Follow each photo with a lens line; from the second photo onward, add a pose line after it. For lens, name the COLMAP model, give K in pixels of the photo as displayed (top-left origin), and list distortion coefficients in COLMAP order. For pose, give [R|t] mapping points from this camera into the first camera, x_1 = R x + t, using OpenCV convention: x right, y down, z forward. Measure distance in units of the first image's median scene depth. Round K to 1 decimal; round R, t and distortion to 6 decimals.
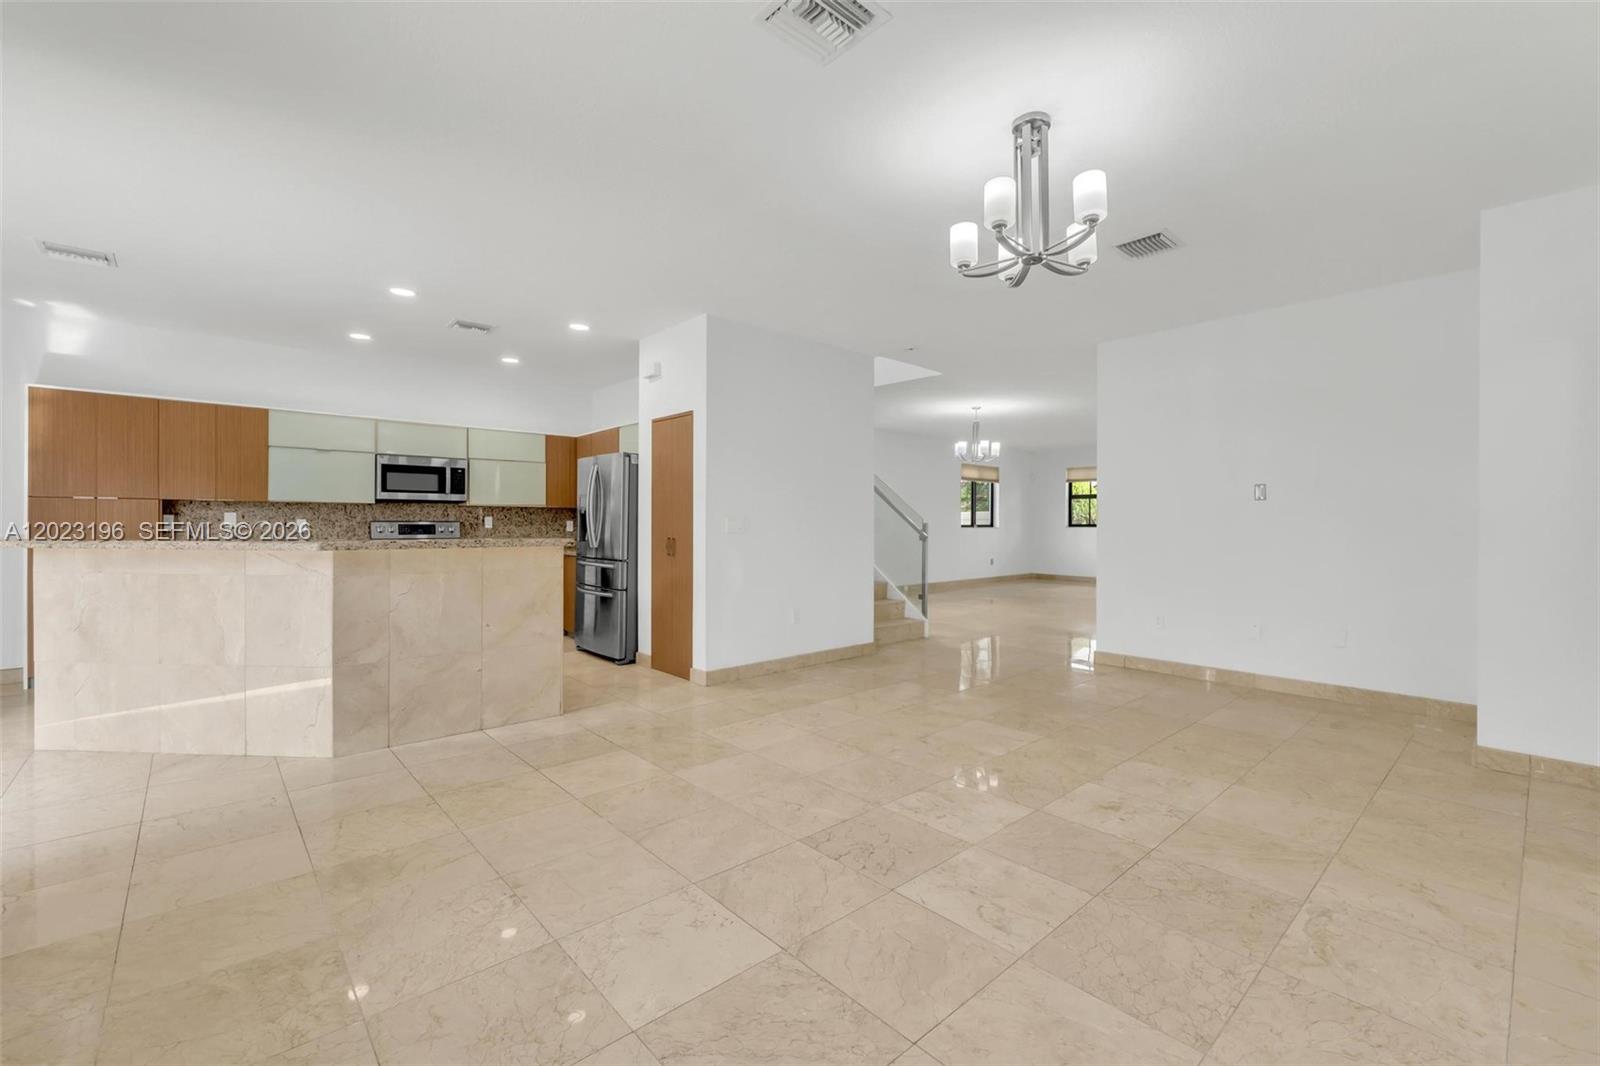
lens RADIAL K [[681.1, 0, 814.2], [0, 681.1, 527.5], [0, 0, 1]] dist [-0.003240, -0.000834]
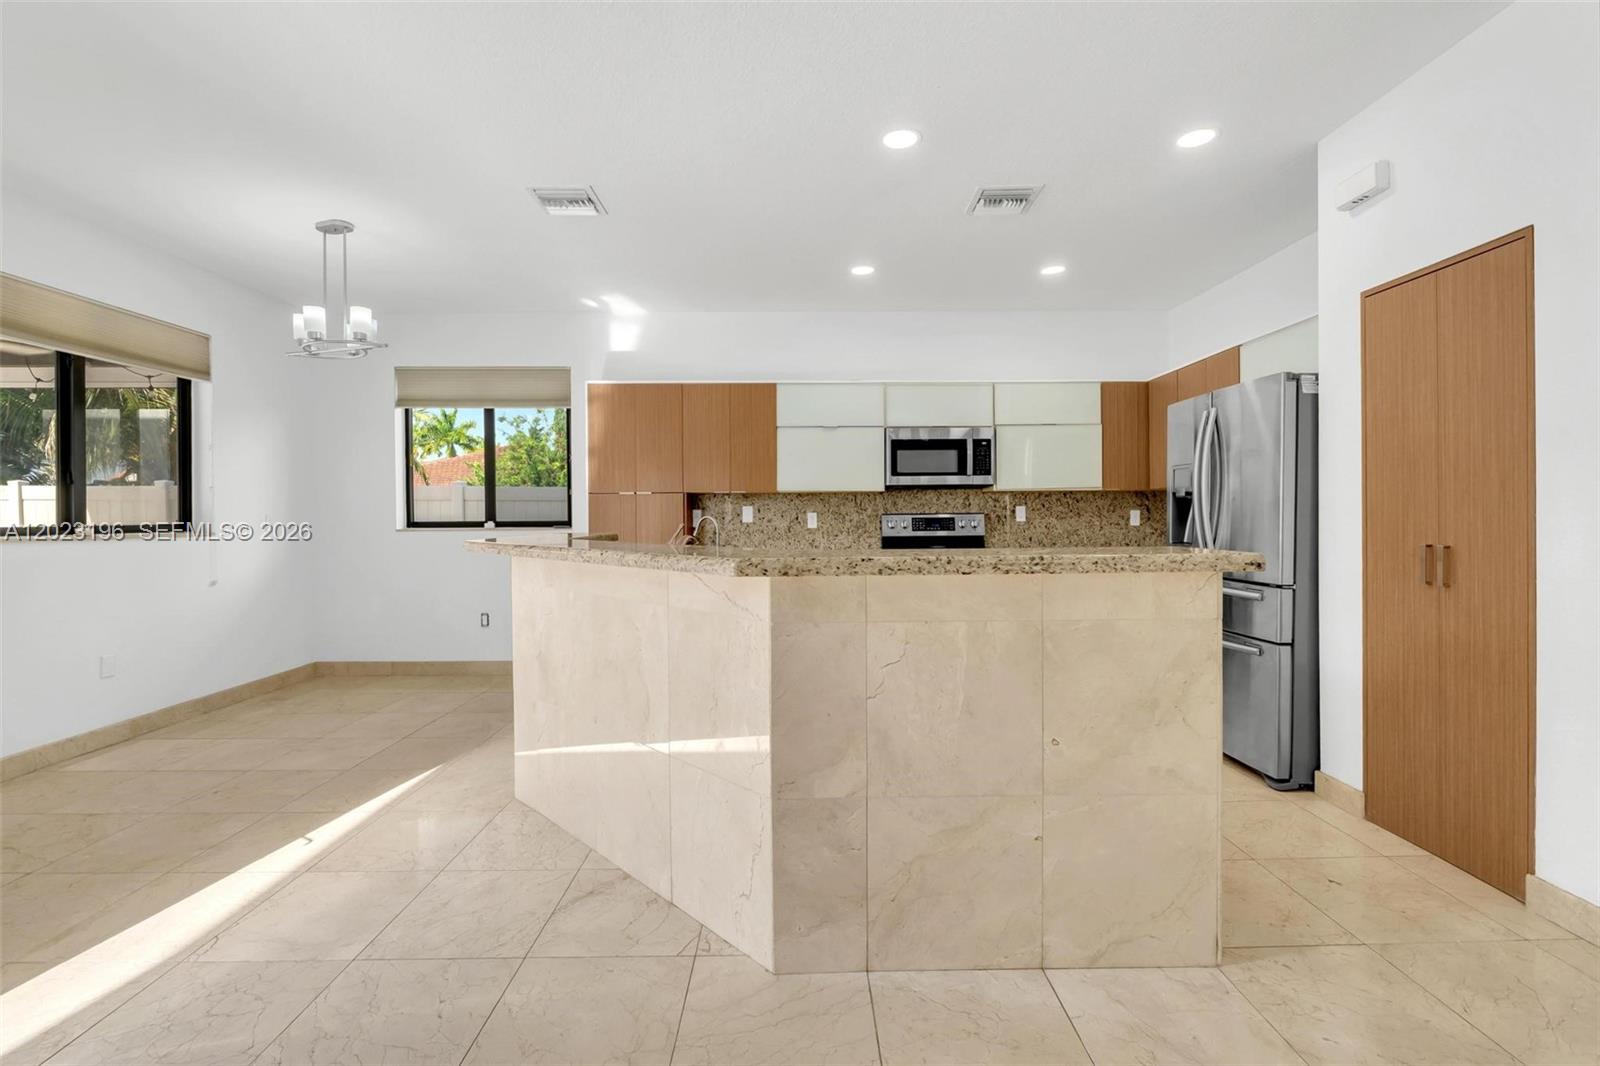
lens RADIAL K [[681.1, 0, 799.6], [0, 681.1, 517.8], [0, 0, 1]] dist [-0.003240, -0.000834]
pose [[0.741258, -0.007041, -0.671183, -0.213474], [0.007082, 0.999971, -0.002668, -0.003691], [0.671183, -0.002775, 0.741287, 0.391258]]
